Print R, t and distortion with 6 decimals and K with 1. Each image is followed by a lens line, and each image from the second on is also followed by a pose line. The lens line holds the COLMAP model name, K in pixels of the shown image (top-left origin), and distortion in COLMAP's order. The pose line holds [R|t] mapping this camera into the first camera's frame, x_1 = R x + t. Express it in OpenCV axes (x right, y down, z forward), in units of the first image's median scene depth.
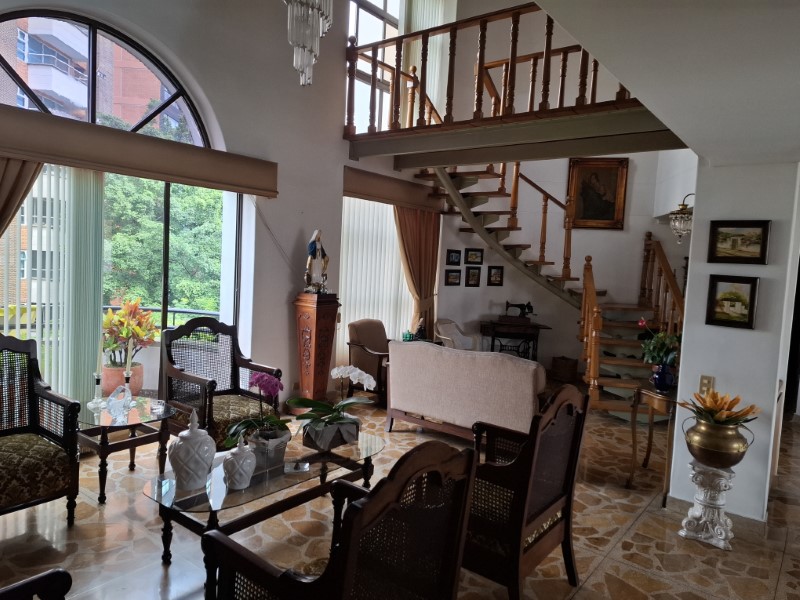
lens RADIAL K [[557.2, 0, 400.0], [0, 557.2, 300.0], [0, 0, 1]] dist [0.094472, -0.103044]
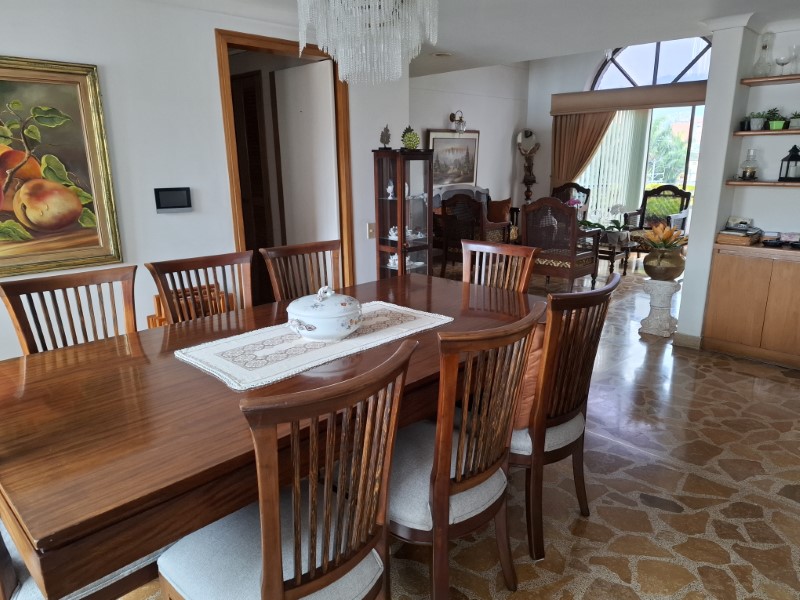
lens RADIAL K [[539.4, 0, 411.6], [0, 539.4, 301.6], [0, 0, 1]] dist [0.085512, -0.001918]
pose [[-0.118453, 0.208219, -0.970883, 1.405255], [-0.082933, 0.972276, 0.218636, 0.070246], [0.989490, 0.106417, -0.097901, 0.381213]]
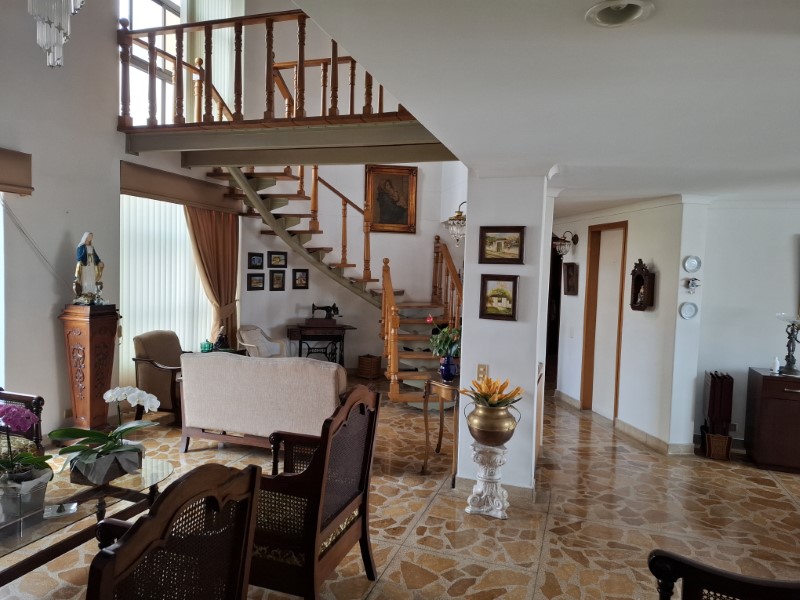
lens RADIAL K [[557.2, 0, 400.0], [0, 557.2, 300.0], [0, 0, 1]] dist [0.094472, -0.103044]
pose [[0.945214, -0.039838, 0.324012, 0.025386], [0.041073, 0.999152, 0.003029, -0.002706], [-0.323858, 0.010445, 0.946048, 0.005341]]
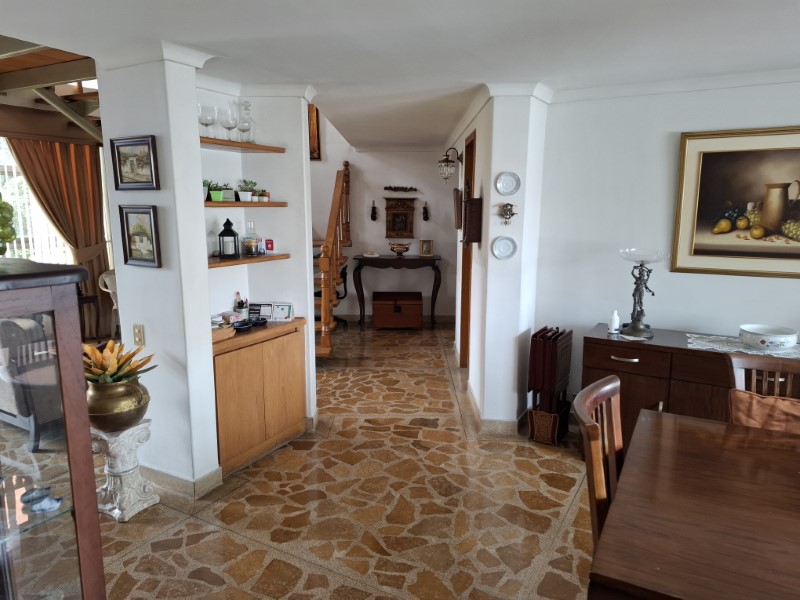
lens RADIAL K [[557.2, 0, 400.0], [0, 557.2, 300.0], [0, 0, 1]] dist [0.094472, -0.103044]
pose [[0.988731, -0.074456, 0.129875, 0.629194], [0.060609, 0.992356, 0.107502, 0.022301], [-0.136886, -0.098419, 0.985686, 0.078541]]
